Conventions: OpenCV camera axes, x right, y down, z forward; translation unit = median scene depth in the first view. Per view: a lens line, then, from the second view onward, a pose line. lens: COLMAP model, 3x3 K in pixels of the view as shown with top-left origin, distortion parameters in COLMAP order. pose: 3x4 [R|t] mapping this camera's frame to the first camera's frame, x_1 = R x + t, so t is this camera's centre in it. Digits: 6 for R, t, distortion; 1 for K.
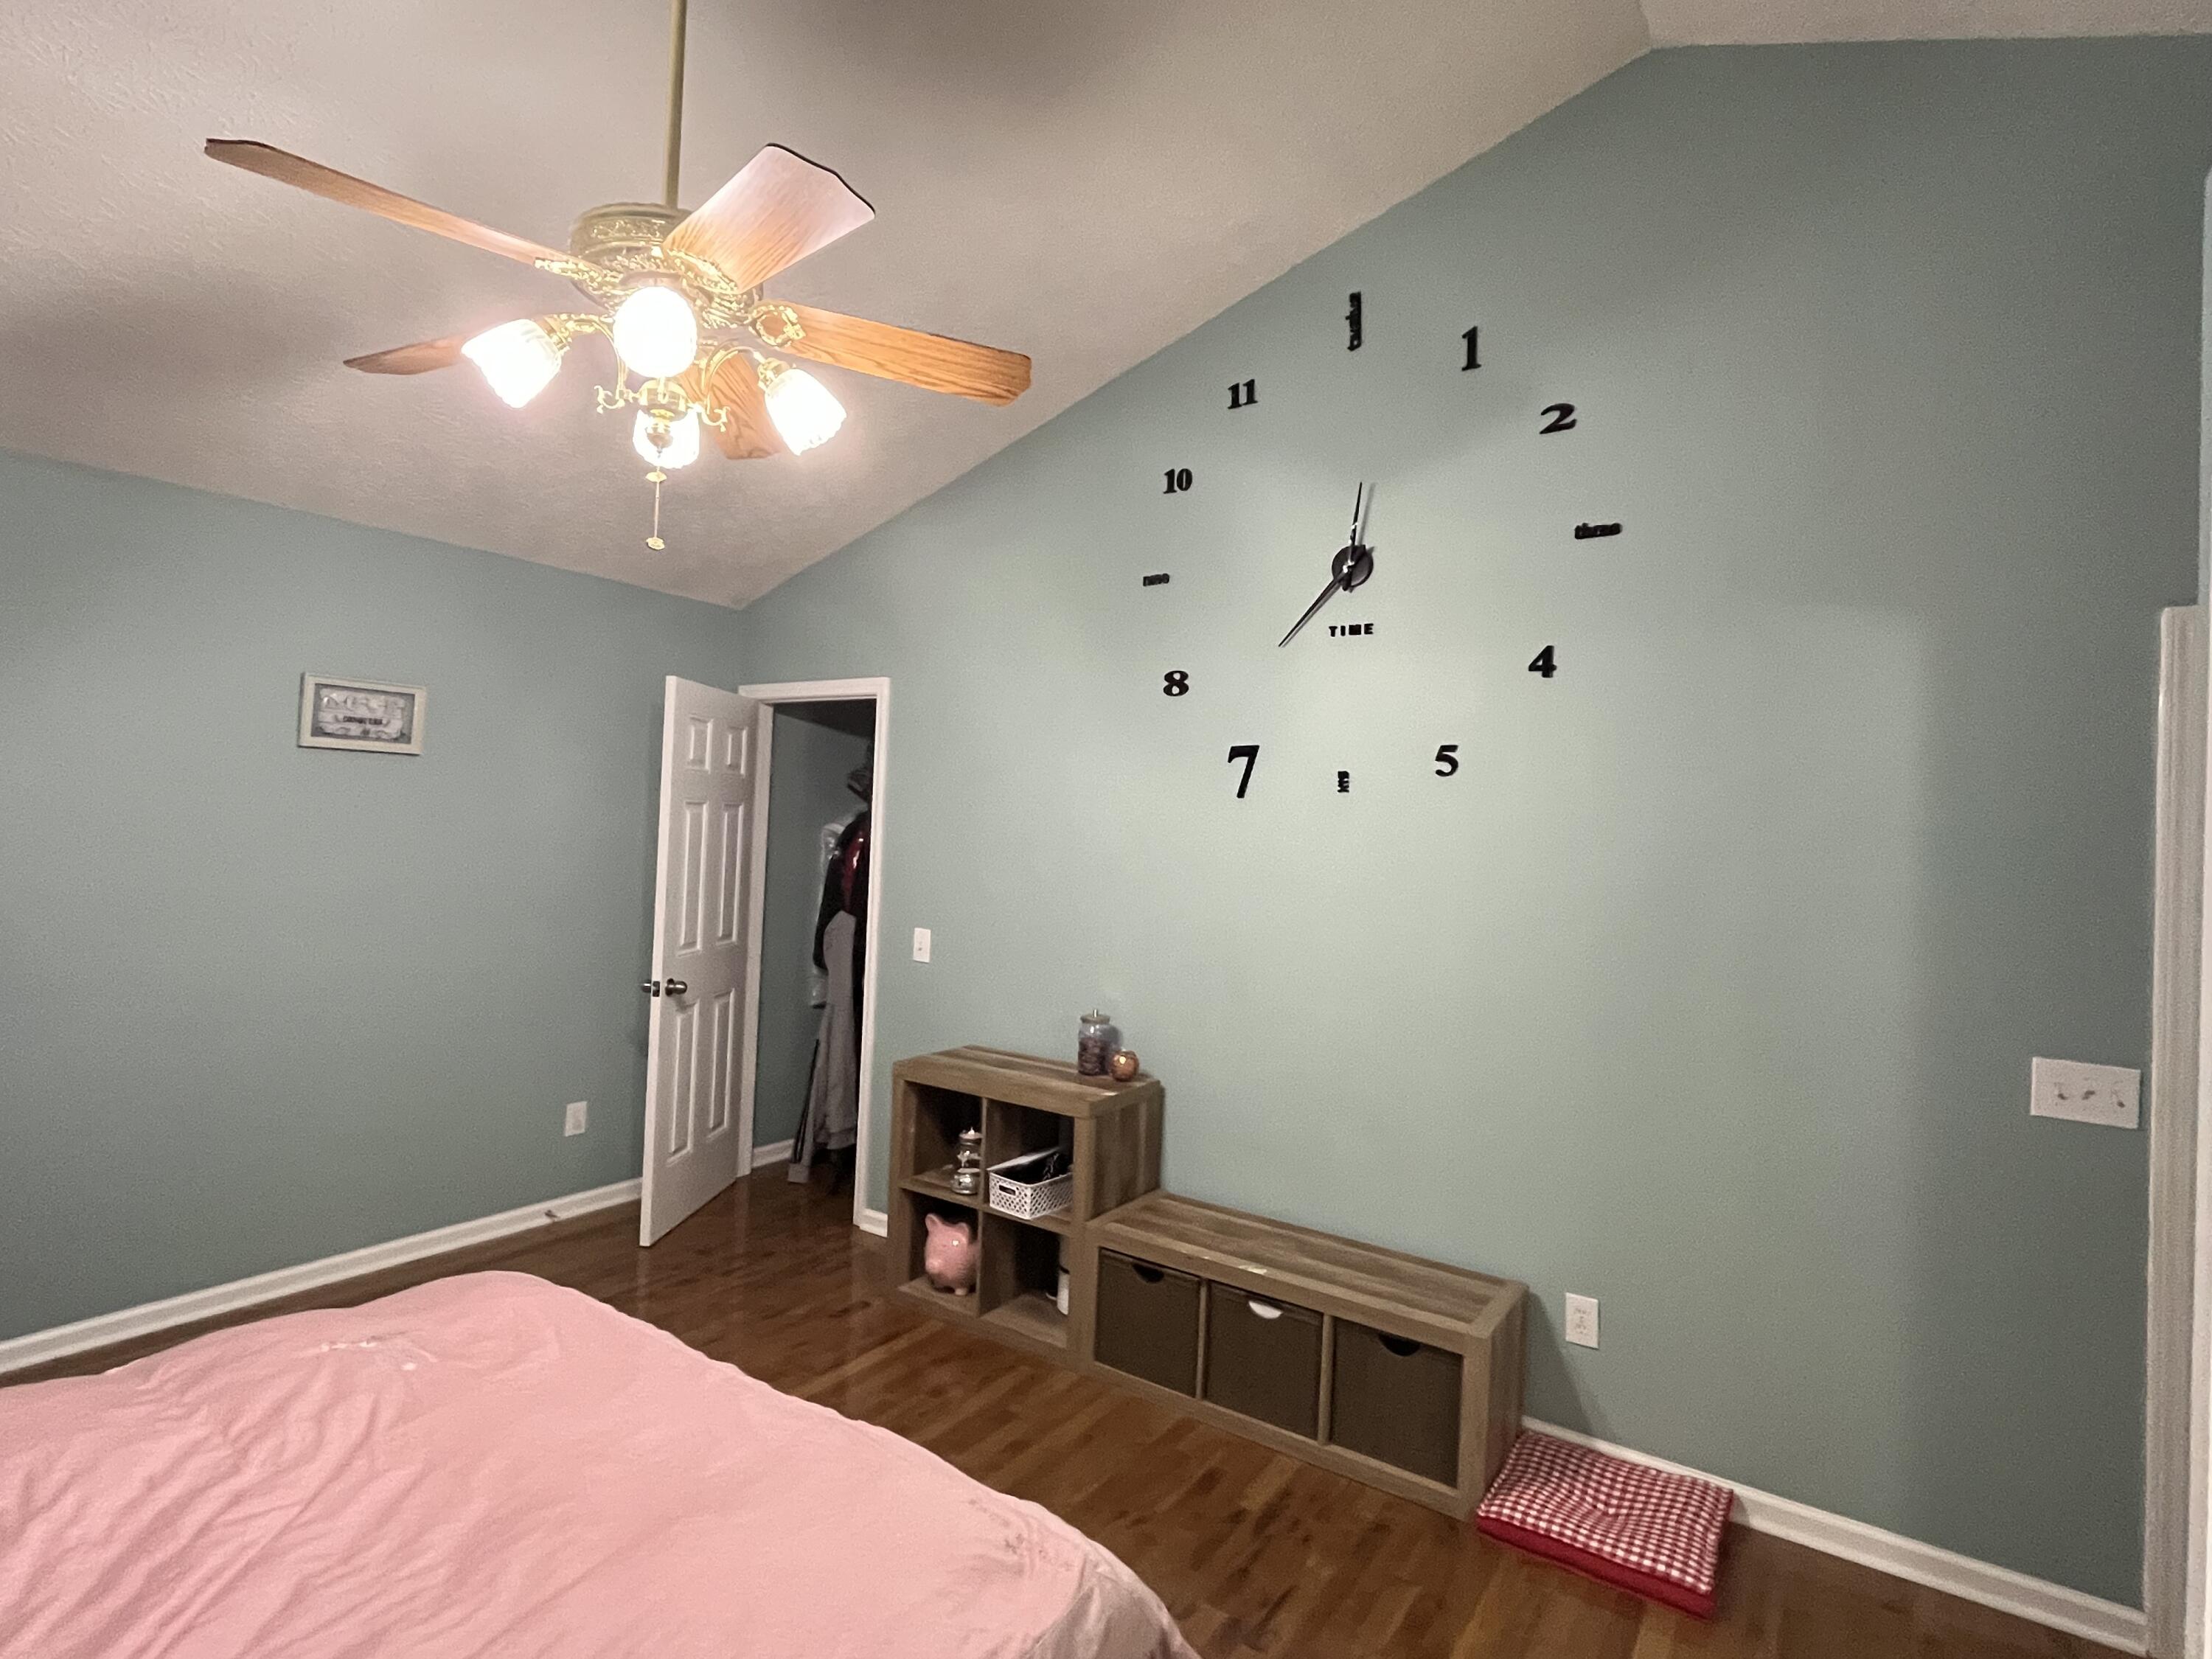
lens RADIAL K [[1118.9, 0, 1111.5], [0, 1118.9, 823.0], [0, 0, 1]] dist [-0.010223, 0.000618]
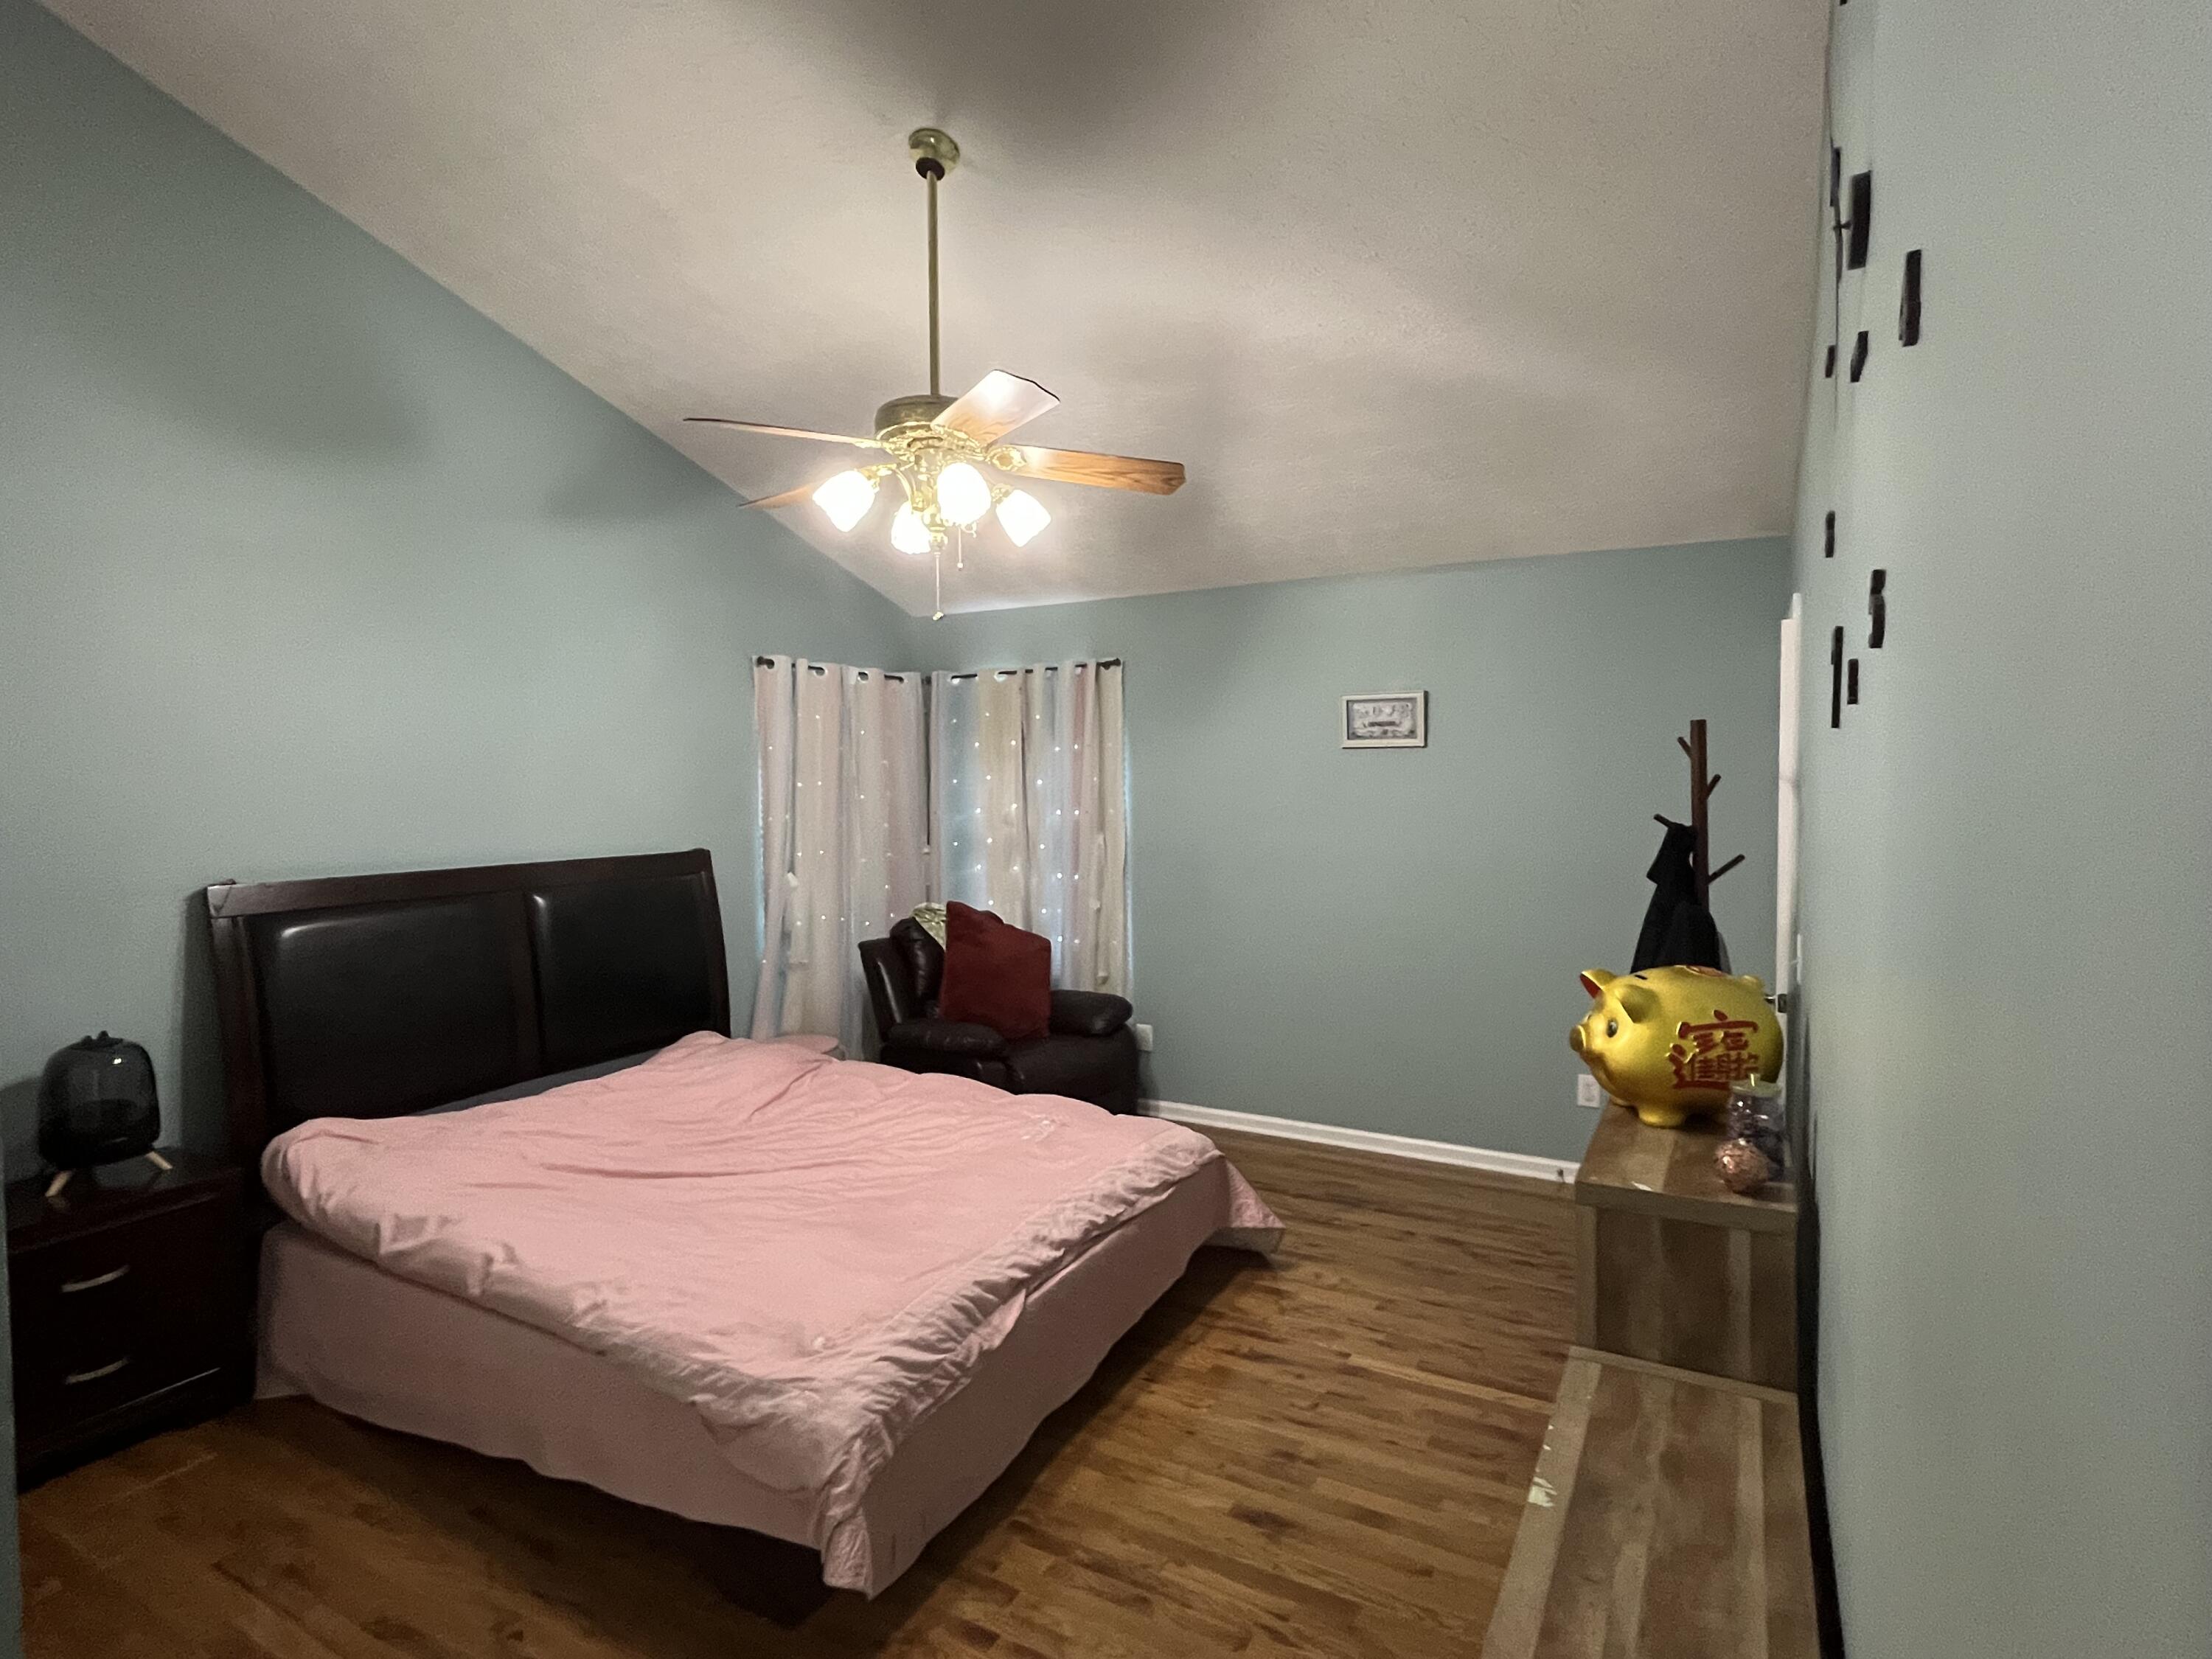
lens RADIAL K [[1118.9, 0, 1114.5], [0, 1118.9, 821.8], [0, 0, 1]] dist [-0.010223, 0.000618]
pose [[0.096272, 0.002963, -0.995351, 0.595281], [0.012207, 0.999917, 0.004157, 0.012406], [0.995280, -0.012550, 0.096228, 0.576093]]
